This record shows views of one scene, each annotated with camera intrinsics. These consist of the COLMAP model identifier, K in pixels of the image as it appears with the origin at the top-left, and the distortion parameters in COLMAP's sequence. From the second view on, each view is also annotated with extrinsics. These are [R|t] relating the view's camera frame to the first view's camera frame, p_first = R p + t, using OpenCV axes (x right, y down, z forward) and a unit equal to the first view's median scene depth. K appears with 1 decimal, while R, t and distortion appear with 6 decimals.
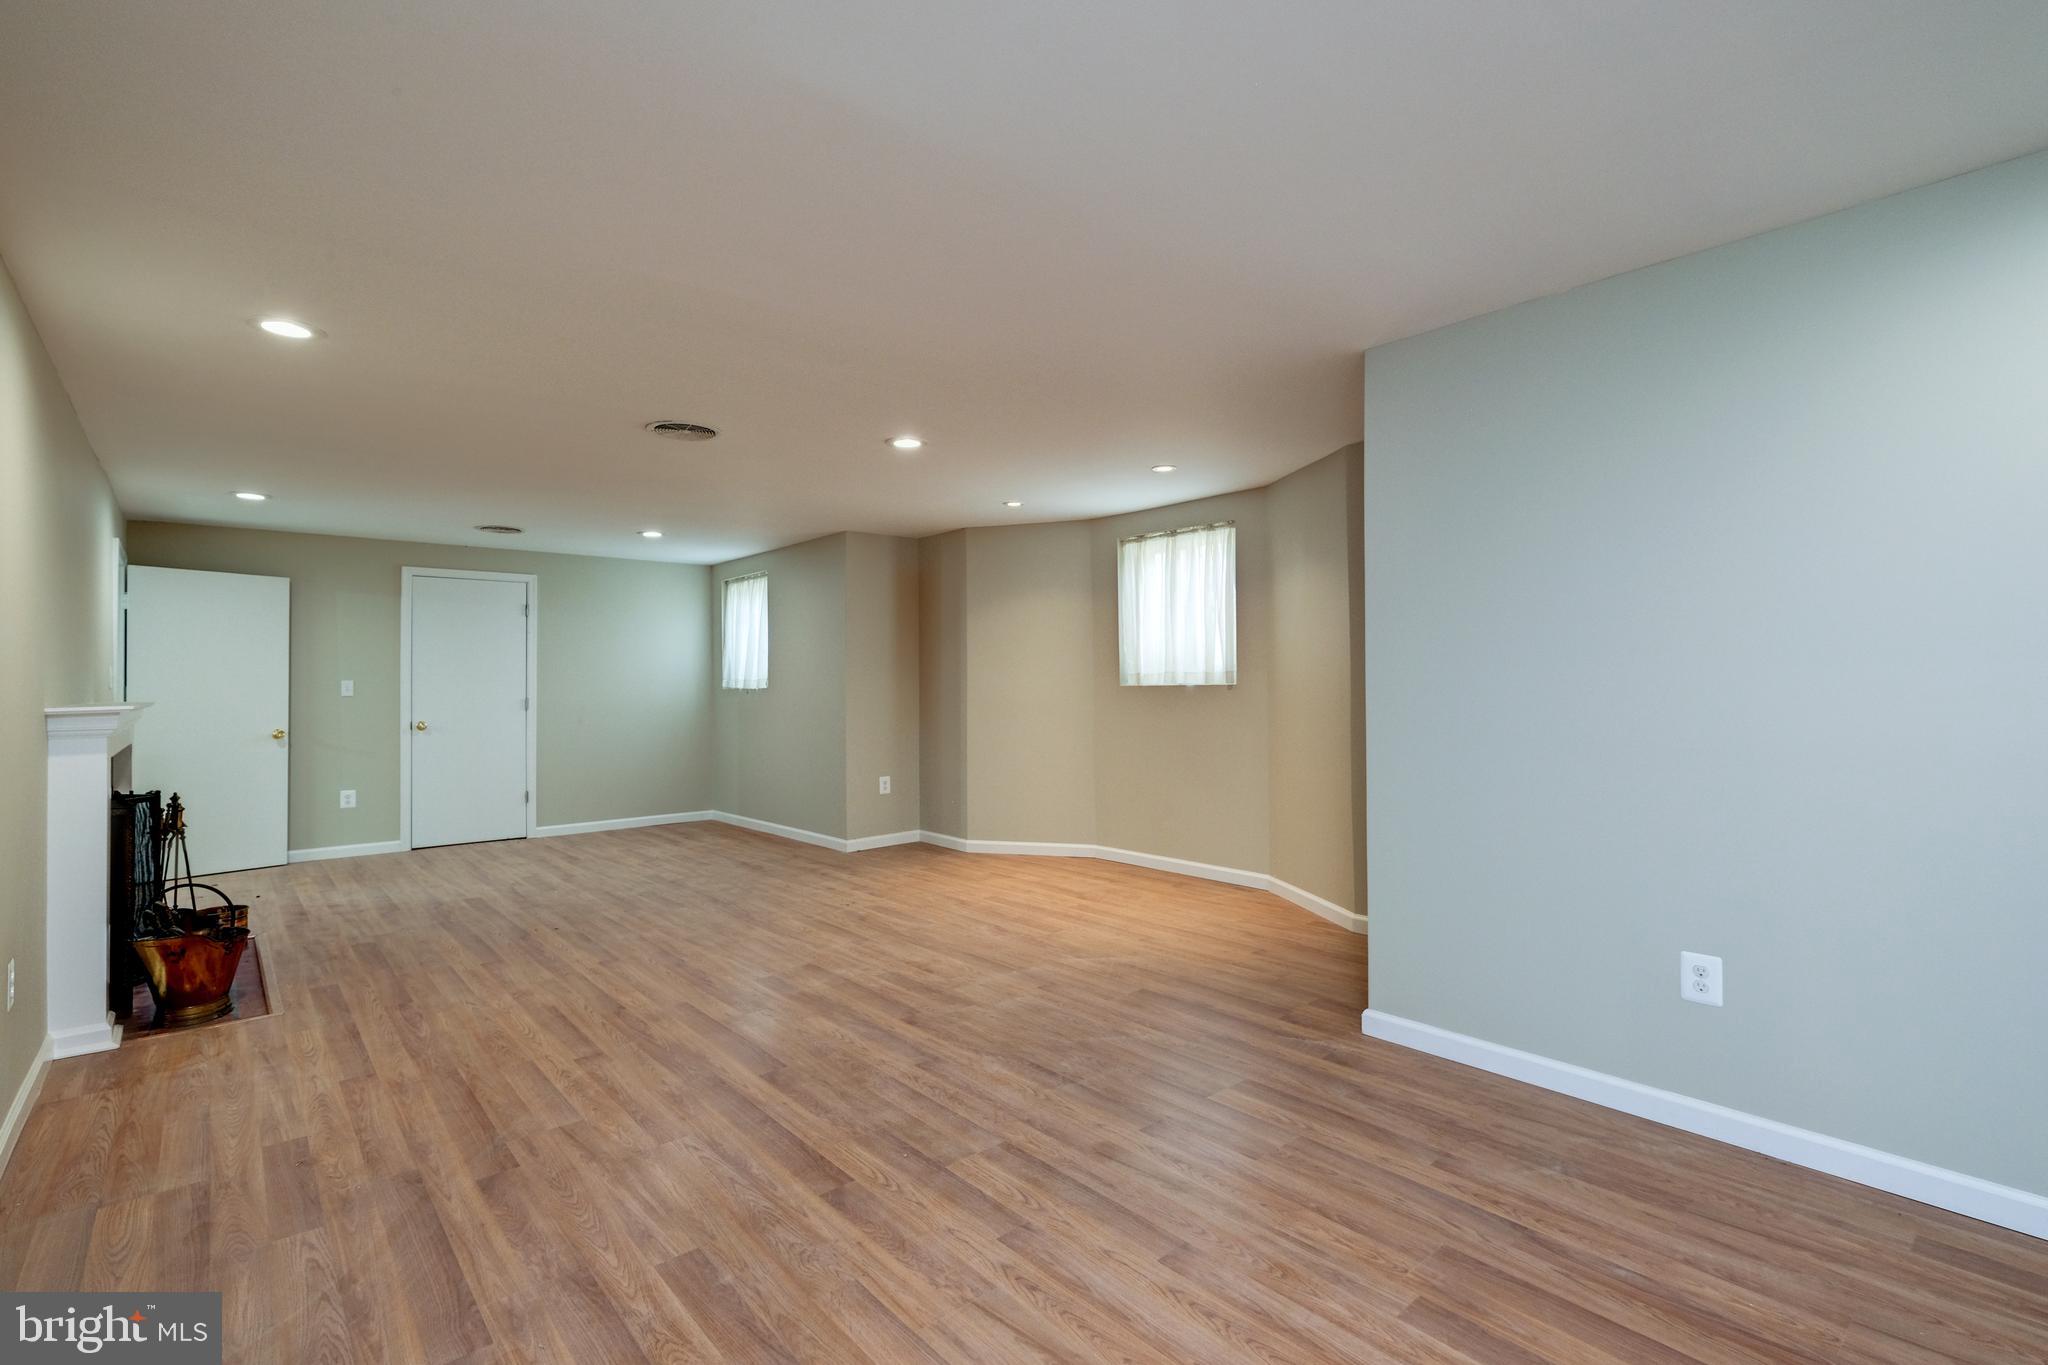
lens RADIAL K [[940.3, 0, 1040.6], [0, 940.3, 674.9], [0, 0, 1]] dist [-0.011758, -0.000013]
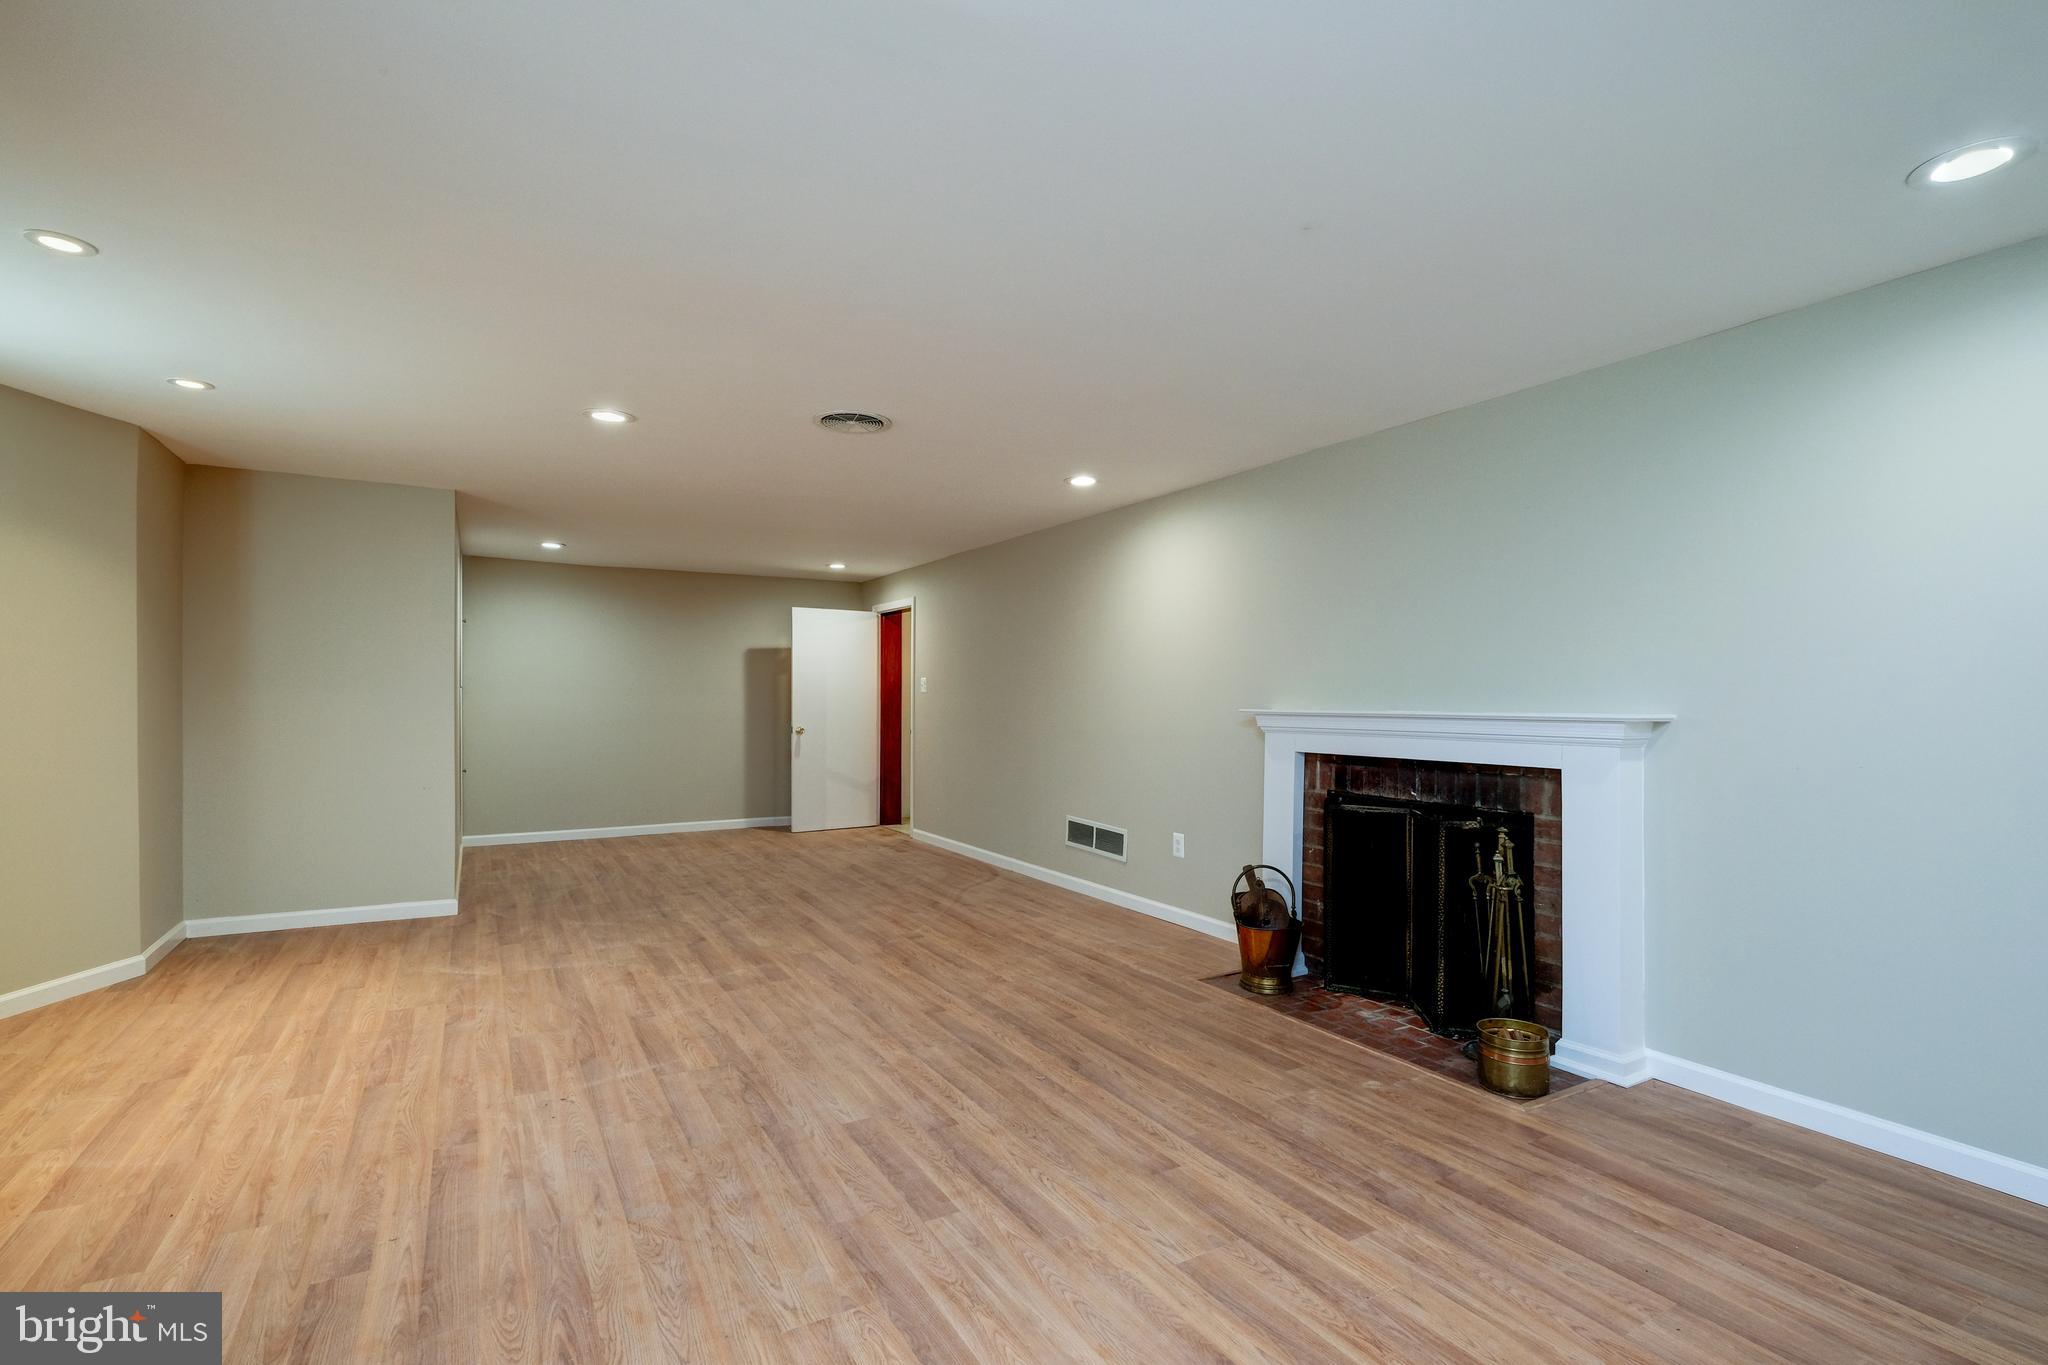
lens RADIAL K [[954.4, 0, 1033.5], [0, 954.4, 698.3], [0, 0, 1]] dist [0.003938, 0.000105]
pose [[-0.981678, 0.003992, 0.190505, -0.776515], [0.001669, 0.999922, -0.012352, 0.027157], [-0.190540, -0.011807, -0.981609, 2.002246]]
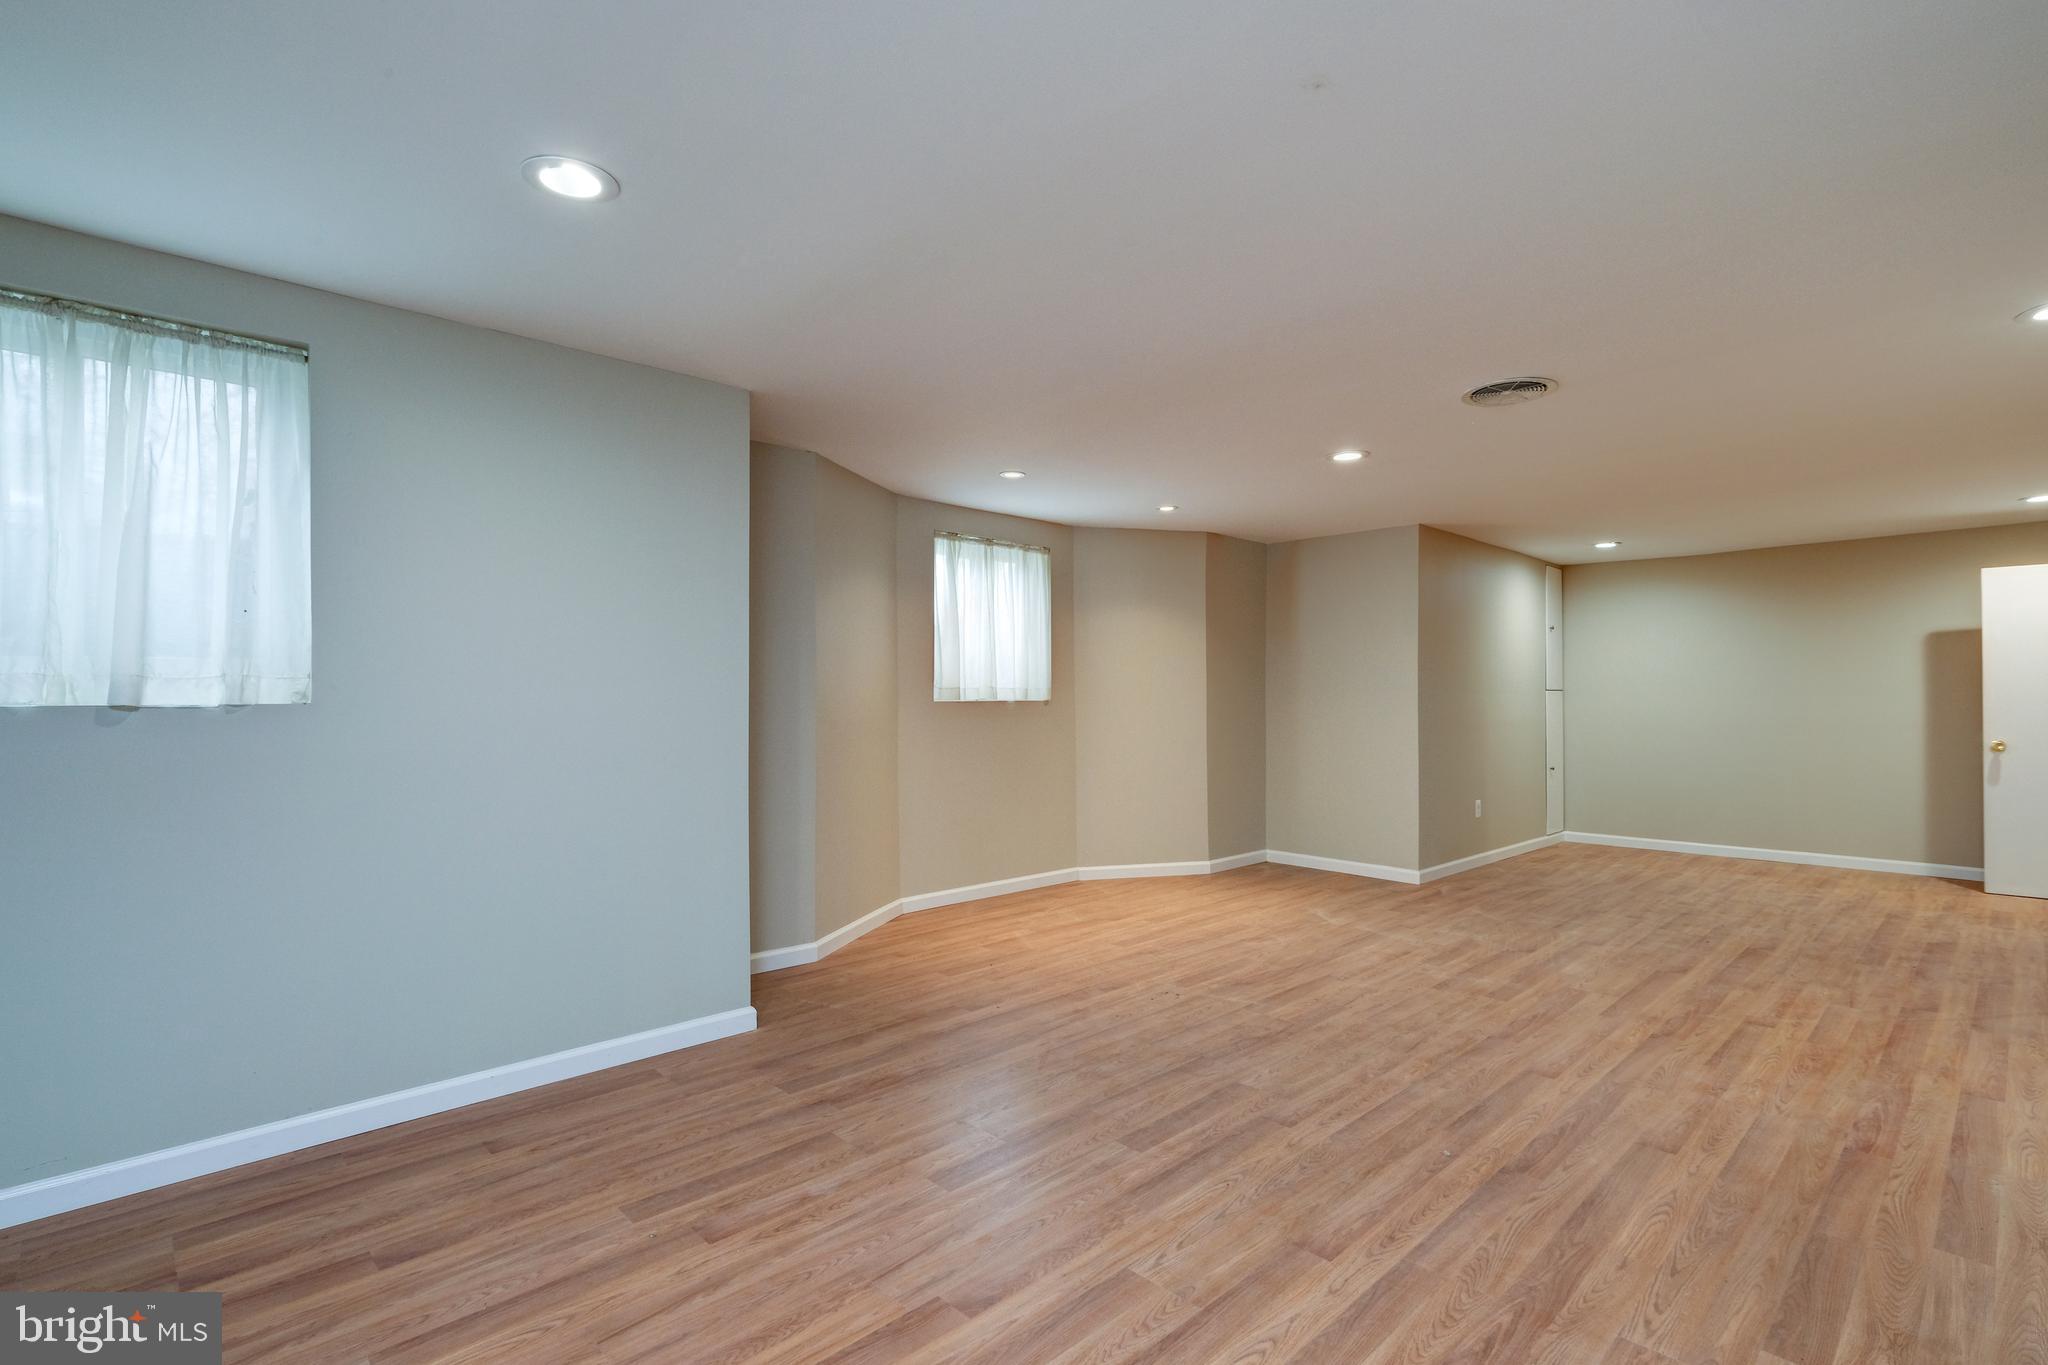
lens RADIAL K [[954.4, 0, 1033.5], [0, 954.4, 698.3], [0, 0, 1]] dist [0.003938, 0.000105]
pose [[-0.041383, 0.009162, 0.999101, -1.280951], [-0.009142, 0.999913, -0.009548, 0.026072], [-0.999102, -0.009529, -0.041295, 1.537868]]
